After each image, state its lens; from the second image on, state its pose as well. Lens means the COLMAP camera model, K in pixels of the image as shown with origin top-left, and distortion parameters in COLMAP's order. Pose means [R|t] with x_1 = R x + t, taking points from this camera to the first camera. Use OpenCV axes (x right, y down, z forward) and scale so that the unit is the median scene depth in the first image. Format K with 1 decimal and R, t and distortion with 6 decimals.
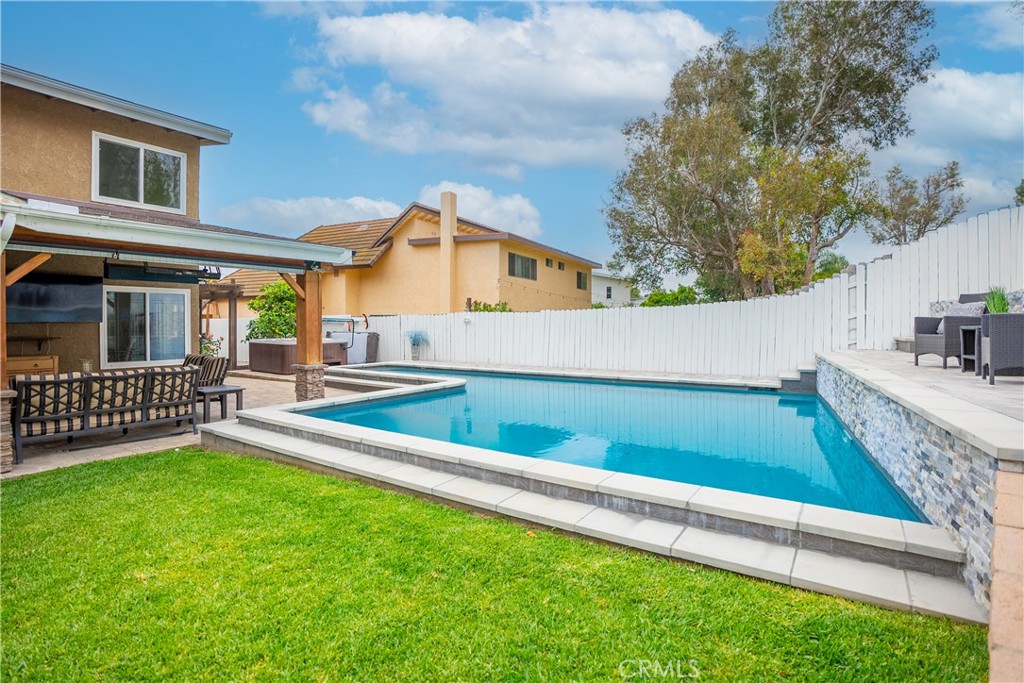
lens RADIAL K [[514.4, 0, 511.5], [0, 514.4, 321.8], [0, 0, 1]] dist [-0.051913, 0.031627]
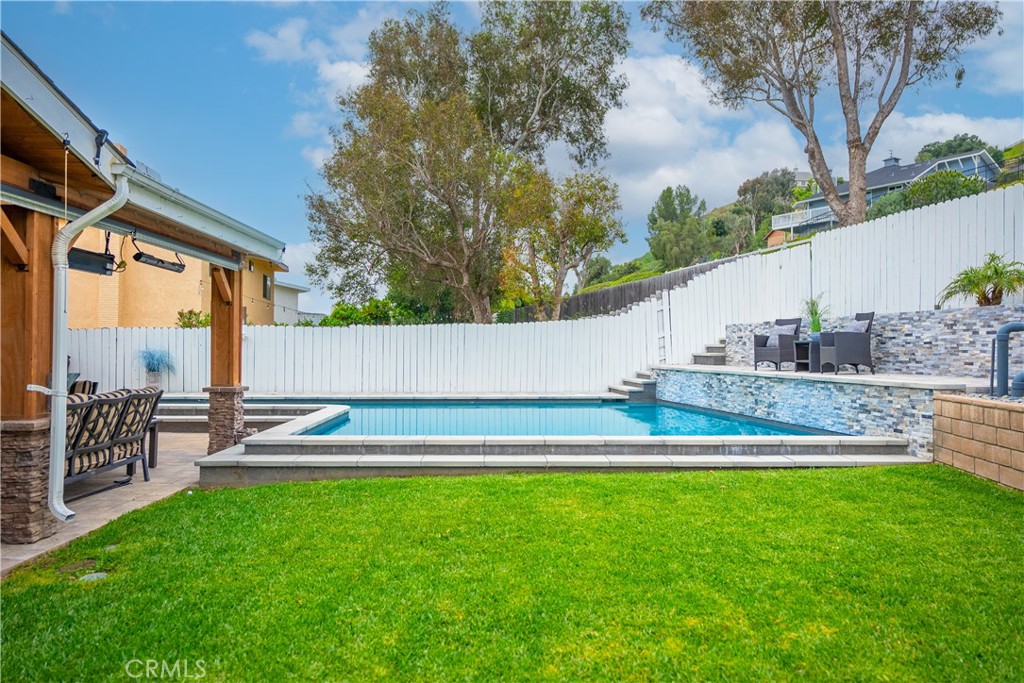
lens RADIAL K [[727.9, 0, 512.0], [0, 727.9, 341.5], [0, 0, 1]] dist [-0.001534, 0.042178]
pose [[0.806585, 0.010215, 0.591030, -0.208476], [-0.004432, 0.999927, -0.011233, 0.007972], [-0.591101, 0.006441, 0.806572, -0.045572]]
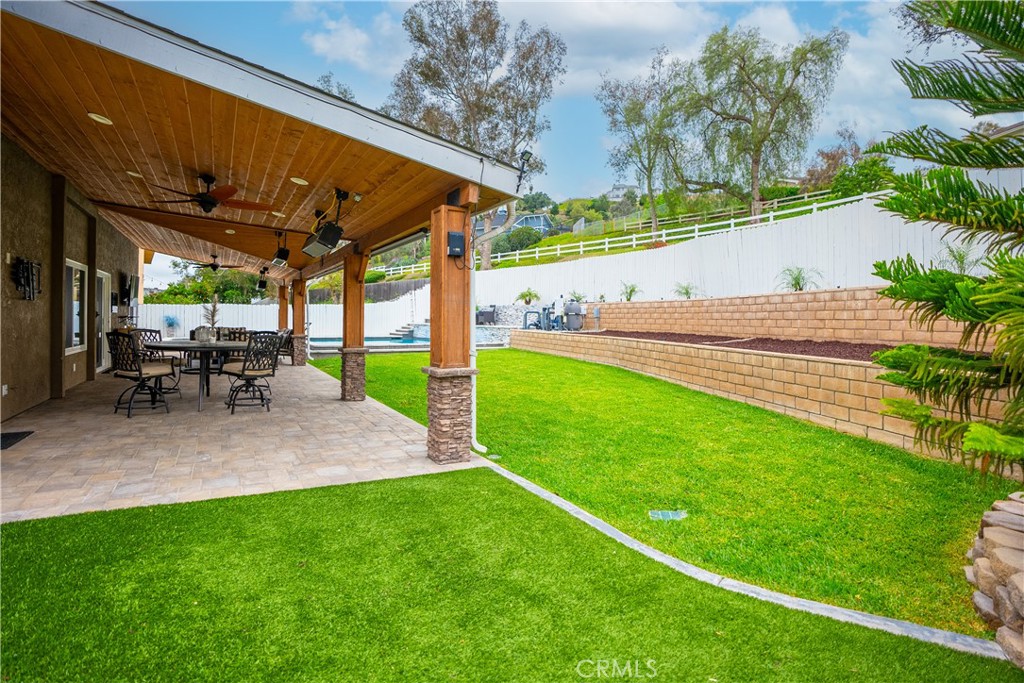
lens RADIAL K [[497.4, 0, 513.5], [0, 497.4, 341.9], [0, 0, 1]] dist [-0.066755, 0.033957]
pose [[0.421635, -0.033610, 0.906142, -0.621559], [-0.016959, 0.998846, 0.044940, 0.010502], [-0.906607, -0.034316, 0.420579, -0.252688]]
